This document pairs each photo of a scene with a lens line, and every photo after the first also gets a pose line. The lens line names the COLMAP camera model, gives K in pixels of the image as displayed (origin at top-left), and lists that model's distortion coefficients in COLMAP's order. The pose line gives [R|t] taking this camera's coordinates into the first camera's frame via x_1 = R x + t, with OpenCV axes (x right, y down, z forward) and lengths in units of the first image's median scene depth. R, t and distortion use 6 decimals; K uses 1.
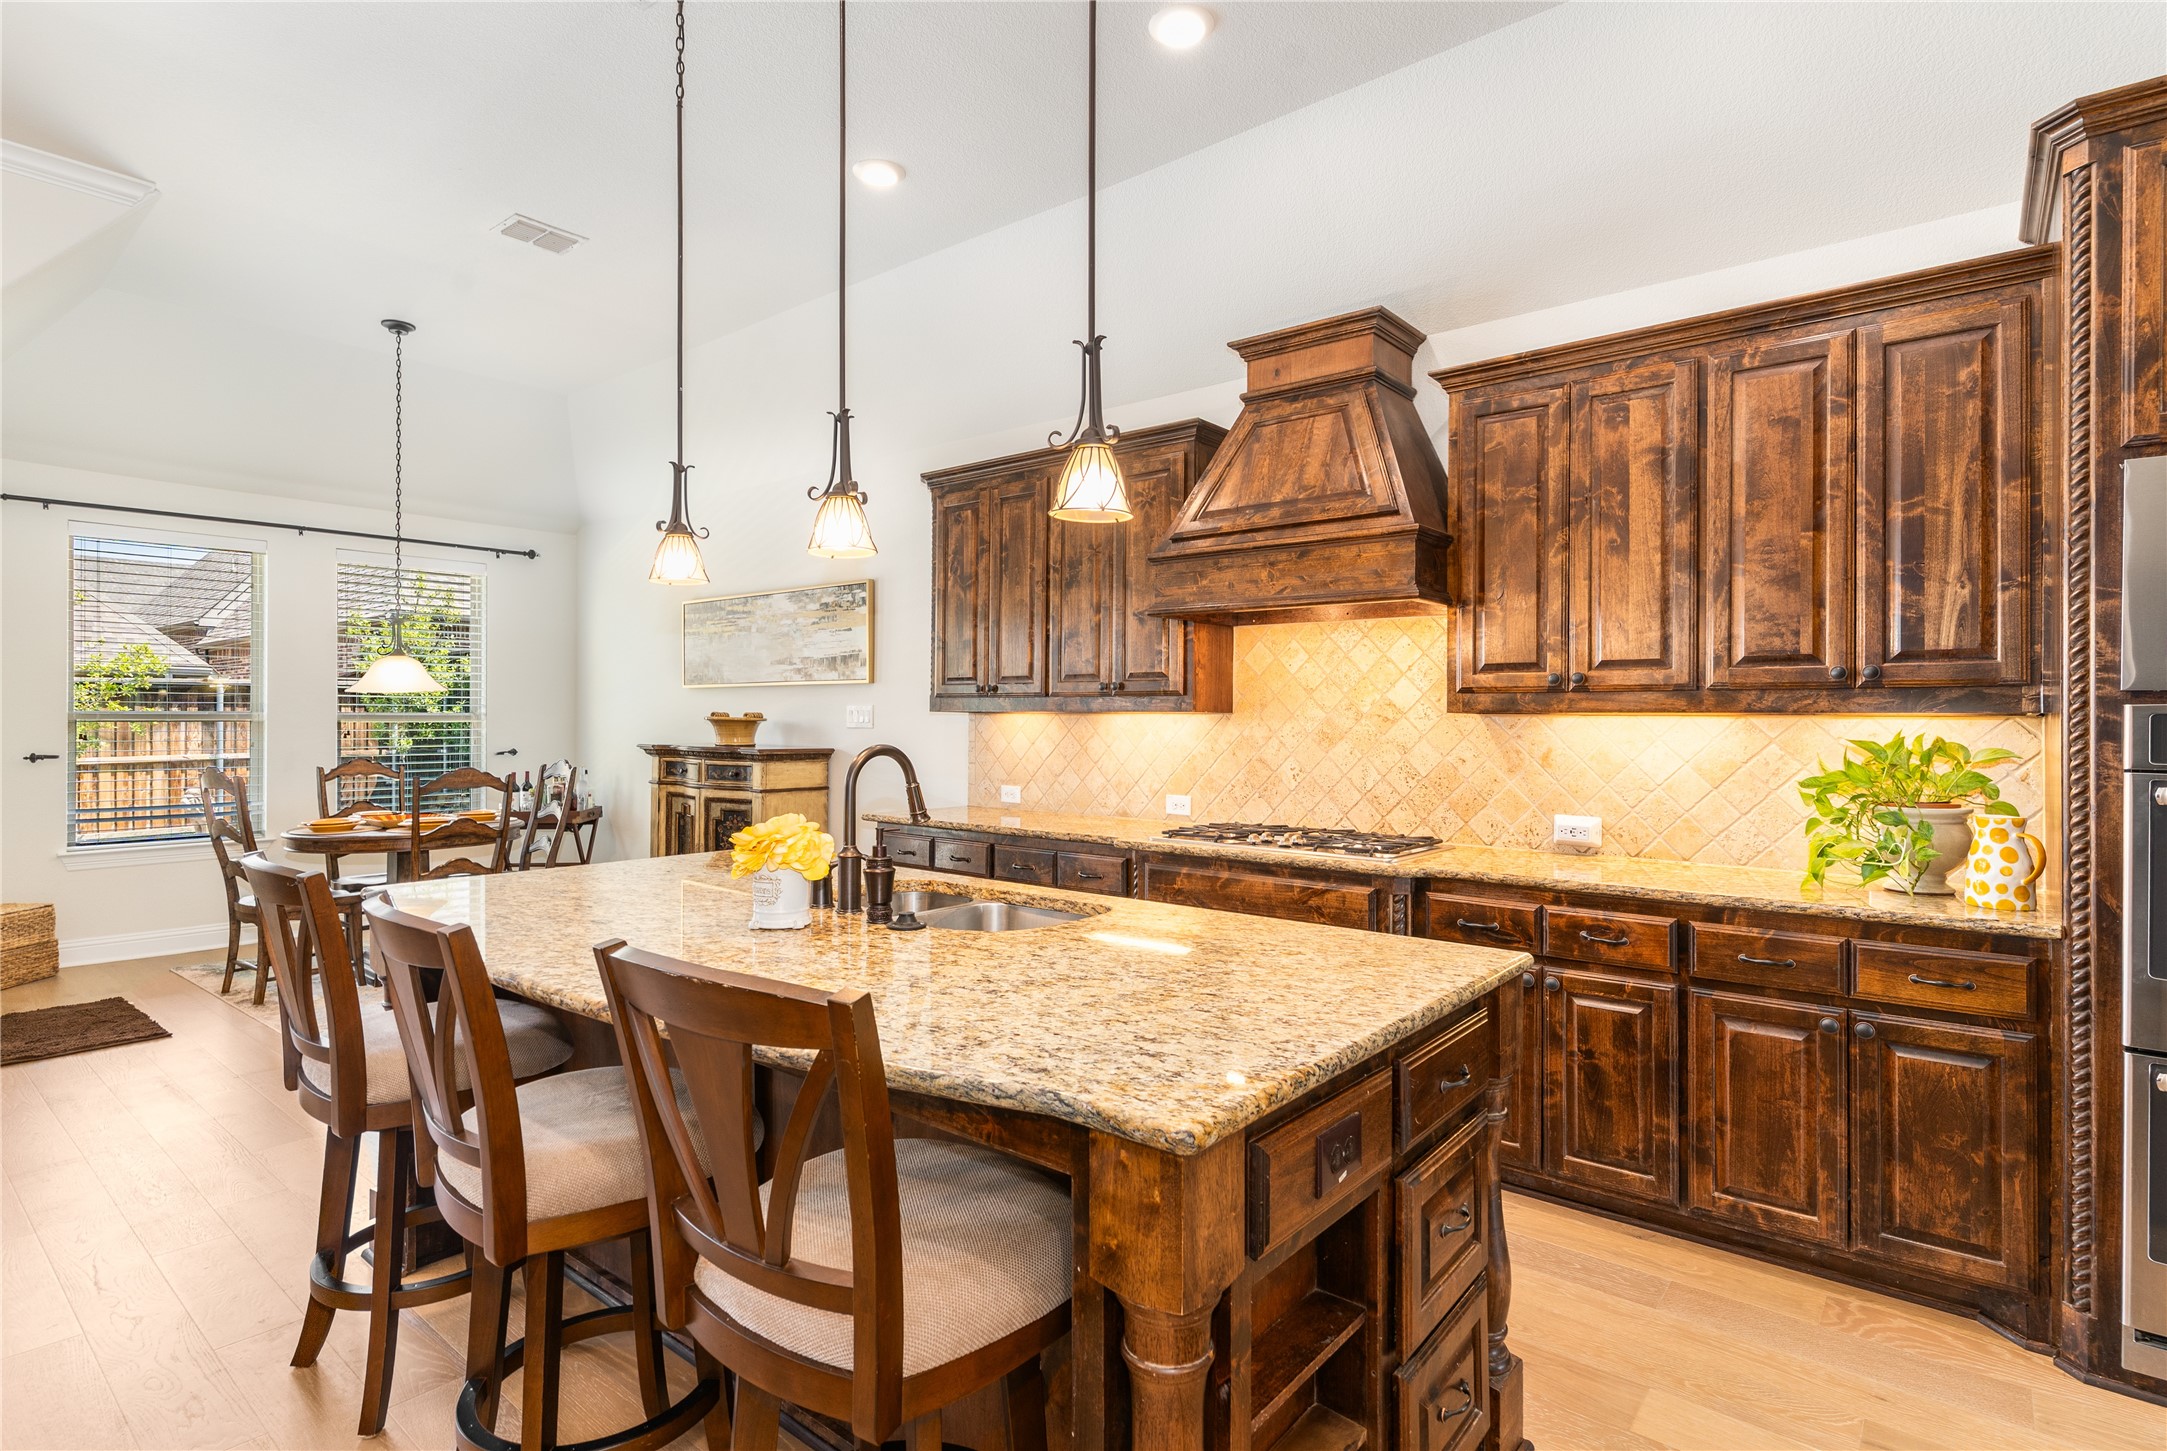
lens RADIAL K [[1065.5, 0, 1076.7], [0, 1065.5, 715.7], [0, 0, 1]] dist [-0.001639, 0.001109]
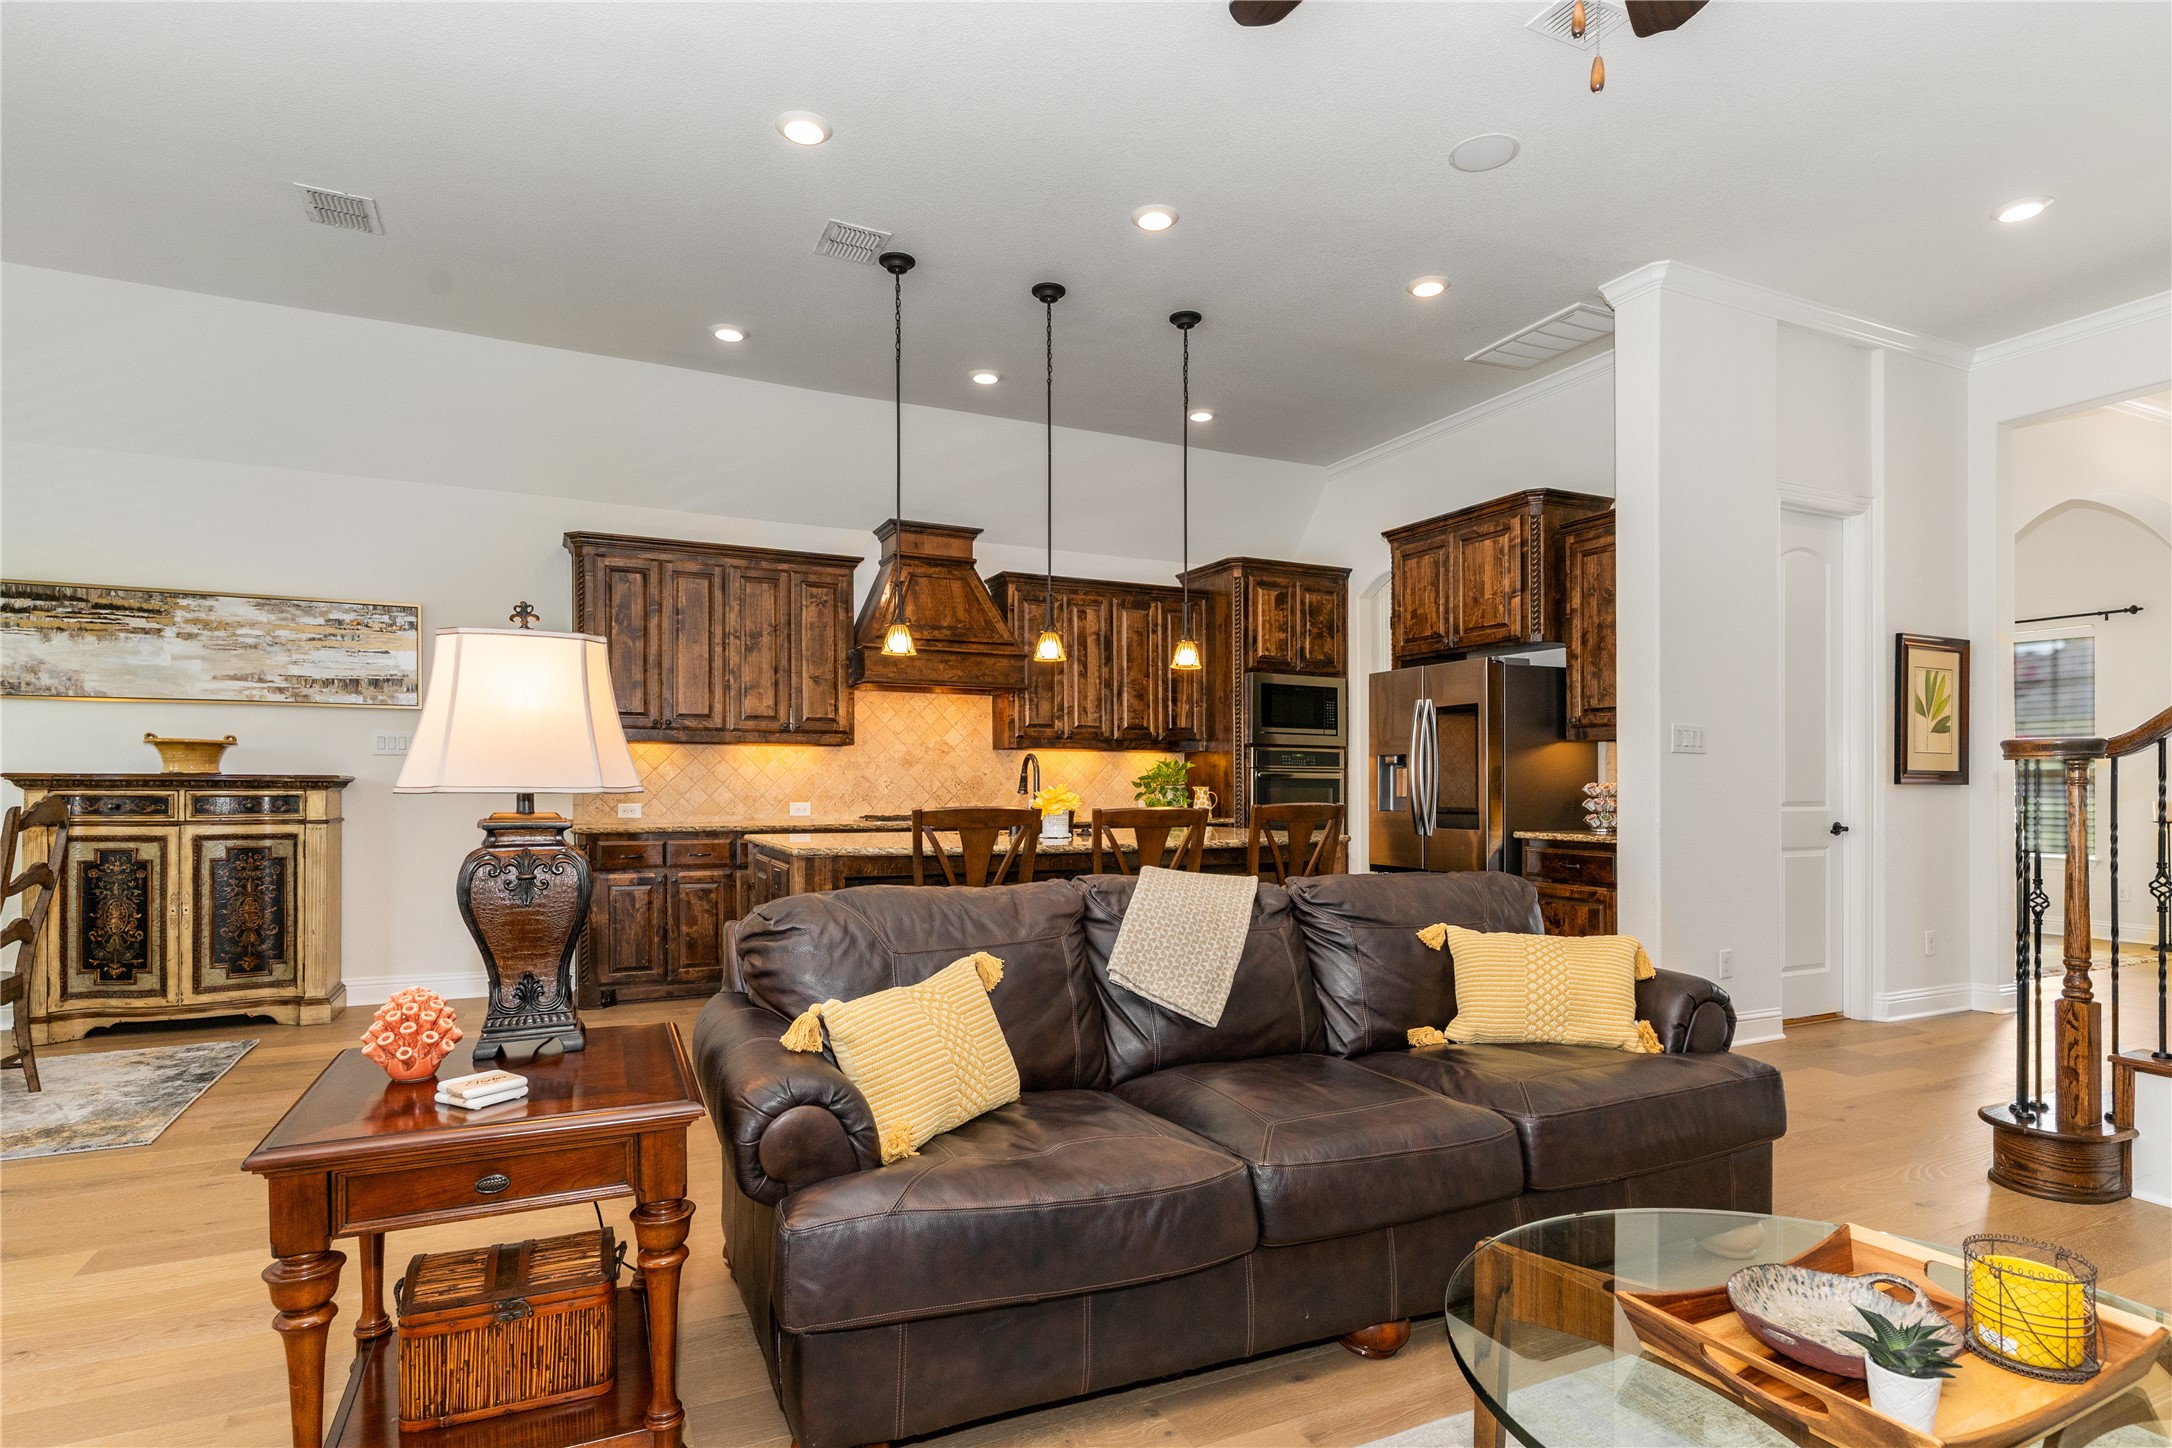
lens RADIAL K [[1129.9, 0, 1133.7], [0, 1129.9, 785.6], [0, 0, 1]] dist [0.000364, -0.000891]
pose [[0.402293, -0.009331, 0.915464, -1.452800], [-0.003359, 0.999926, 0.011668, 0.041507], [-0.915505, -0.007769, 0.402232, -0.039778]]
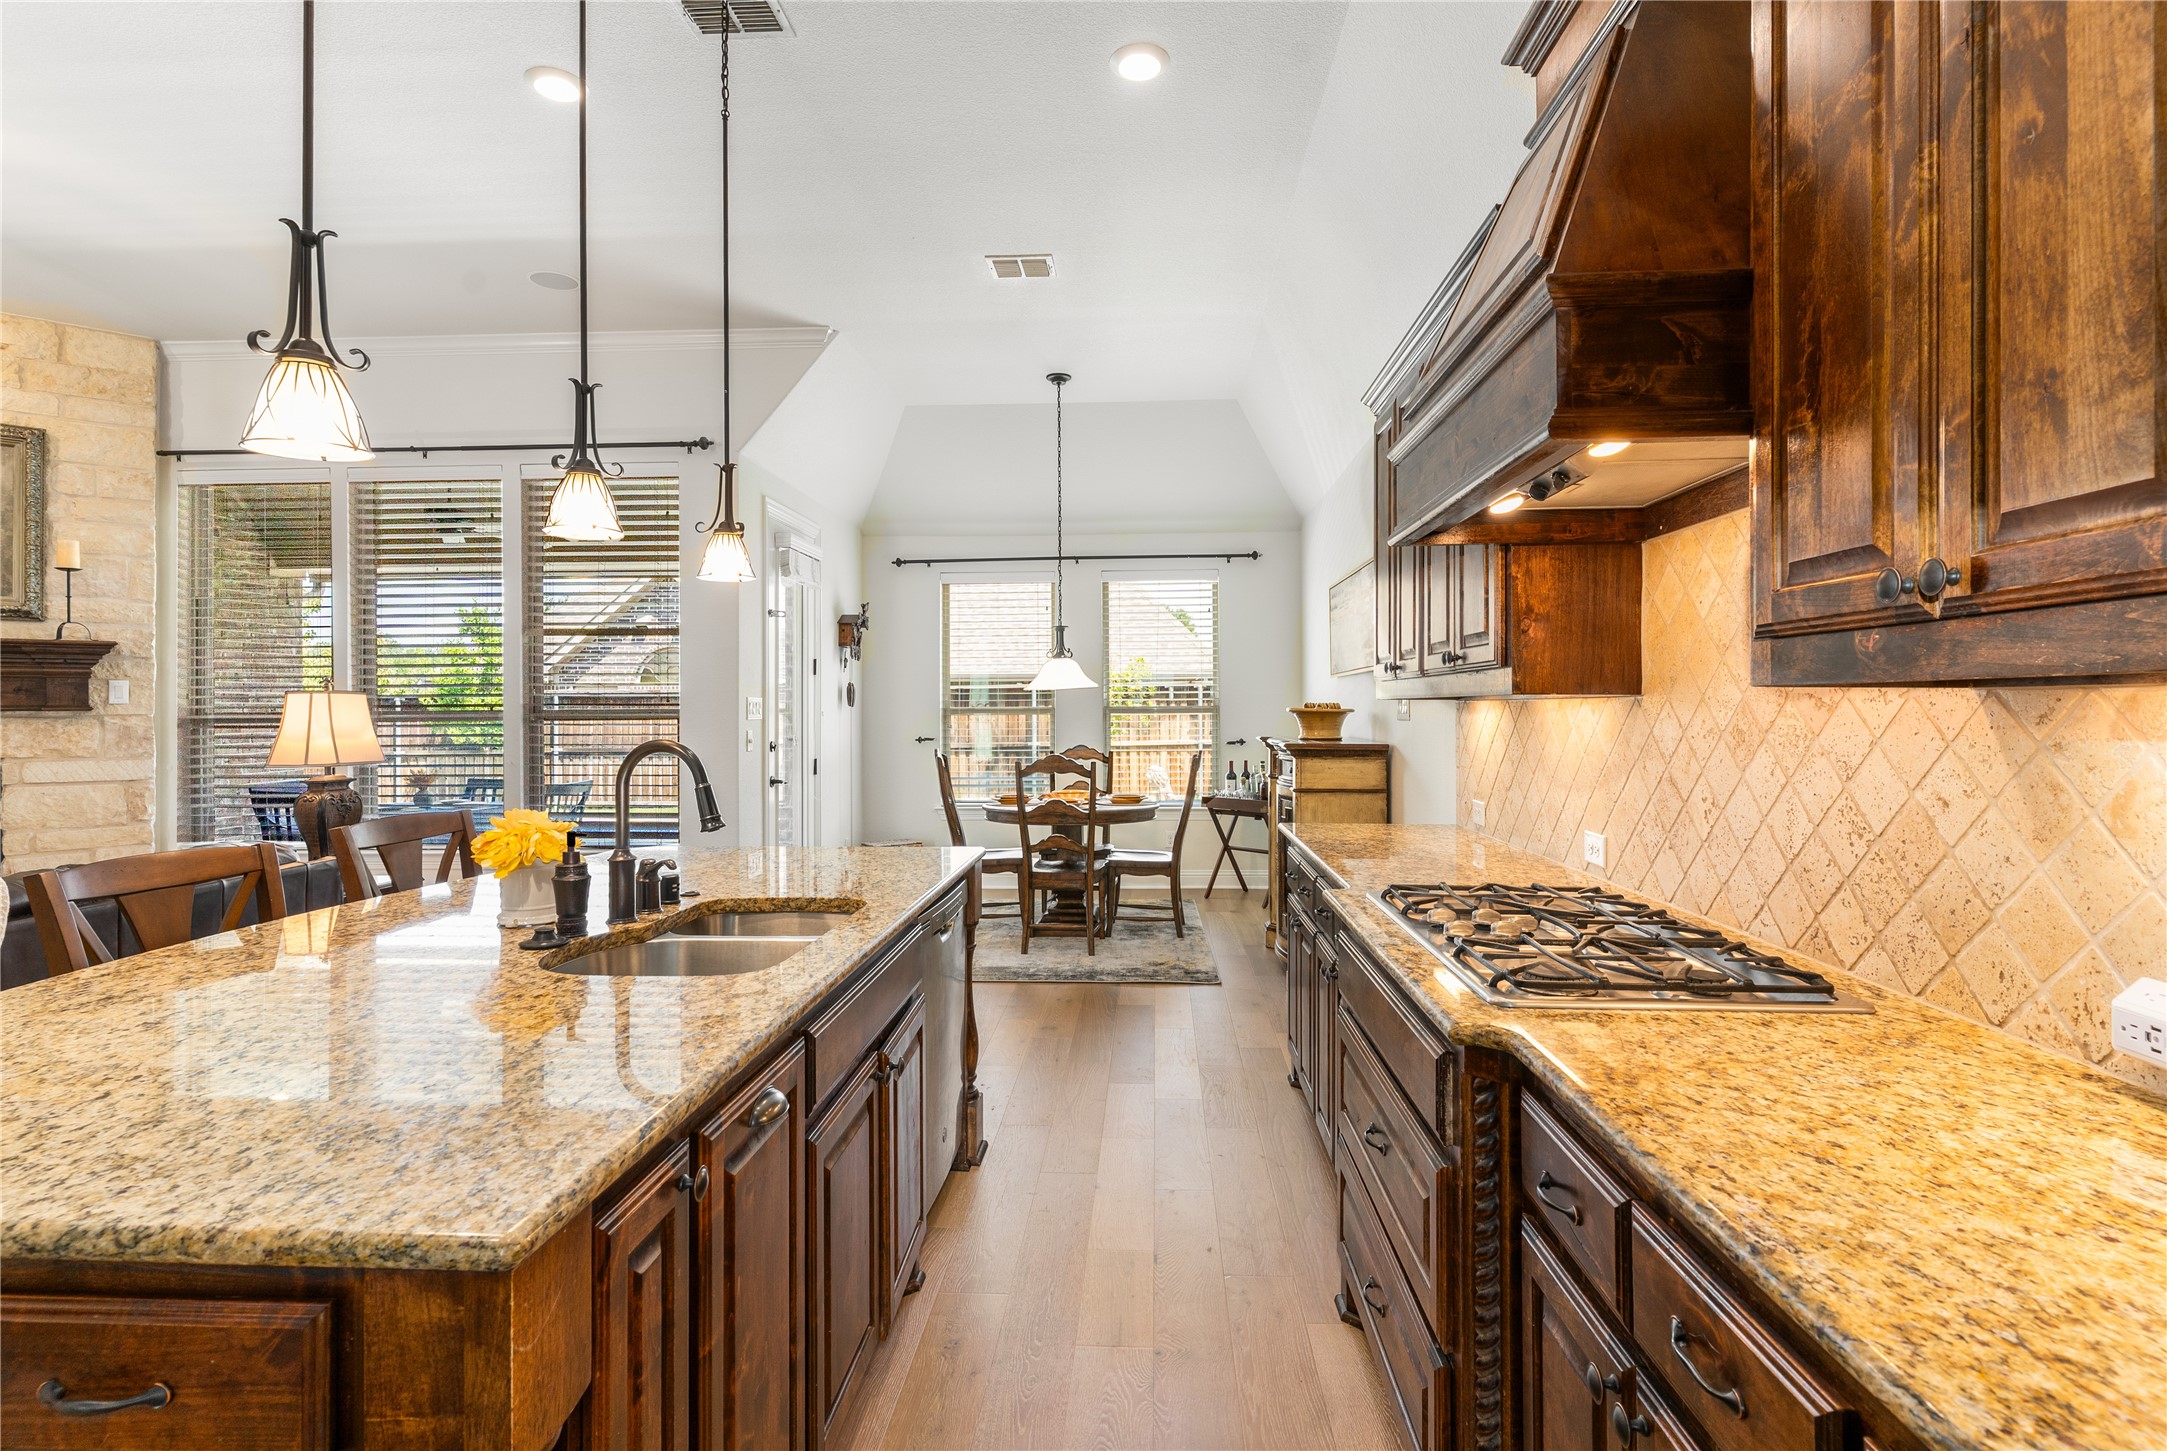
lens RADIAL K [[1065.5, 0, 1078.5], [0, 1065.5, 697.9], [0, 0, 1]] dist [-0.001639, 0.001109]
pose [[0.596746, -0.016224, -0.802266, 0.507997], [0.009918, 0.999868, -0.012843, 0.004222], [0.802369, -0.000292, 0.596829, 0.510389]]
